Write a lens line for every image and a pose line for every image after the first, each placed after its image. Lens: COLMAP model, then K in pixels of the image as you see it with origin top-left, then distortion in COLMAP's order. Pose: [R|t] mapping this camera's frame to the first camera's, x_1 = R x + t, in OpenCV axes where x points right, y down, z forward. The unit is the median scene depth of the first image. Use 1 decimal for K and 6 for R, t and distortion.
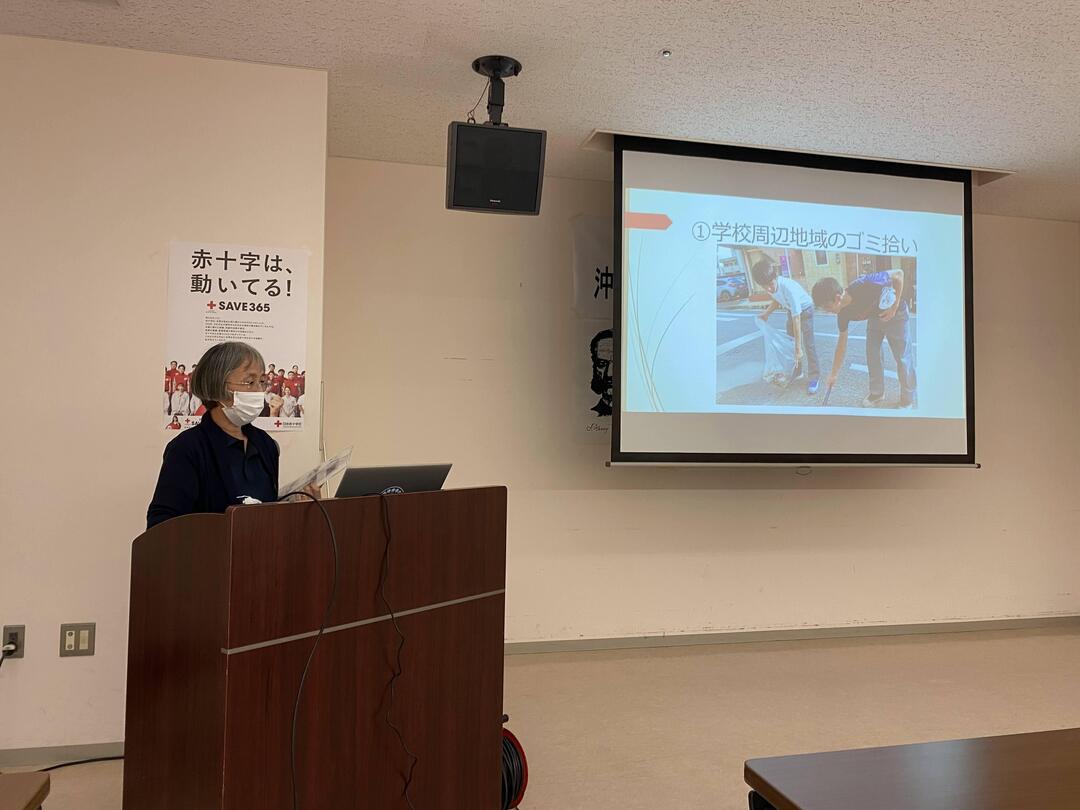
lens RADIAL K [[829.8, 0, 545.1], [0, 829.8, 396.3], [0, 0, 1]] dist [0.075630, -0.102026]
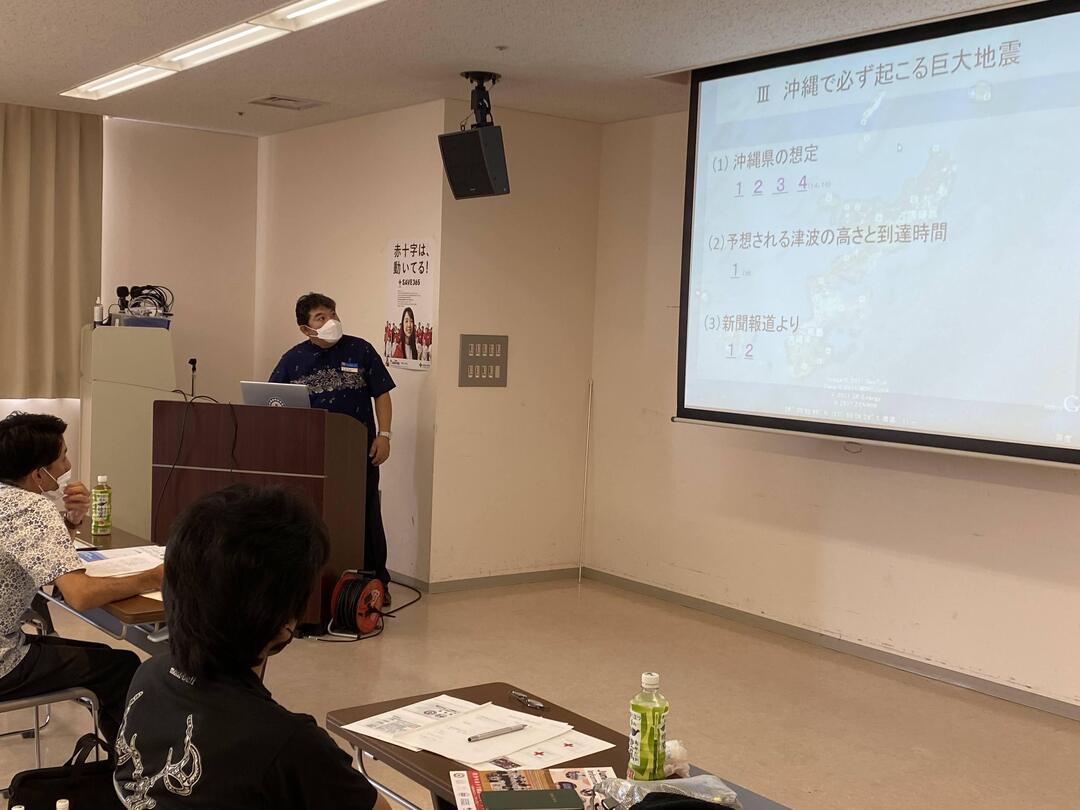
lens RADIAL K [[1252.8, 0, 541.9], [0, 1252.8, 383.4], [0, 0, 1]] dist [0.243053, -0.783716]
pose [[0.395808, 0.046560, -0.917152, 1.687889], [0.005023, 0.998589, 0.052862, -0.046668], [0.918319, -0.025530, 0.395016, 0.351293]]
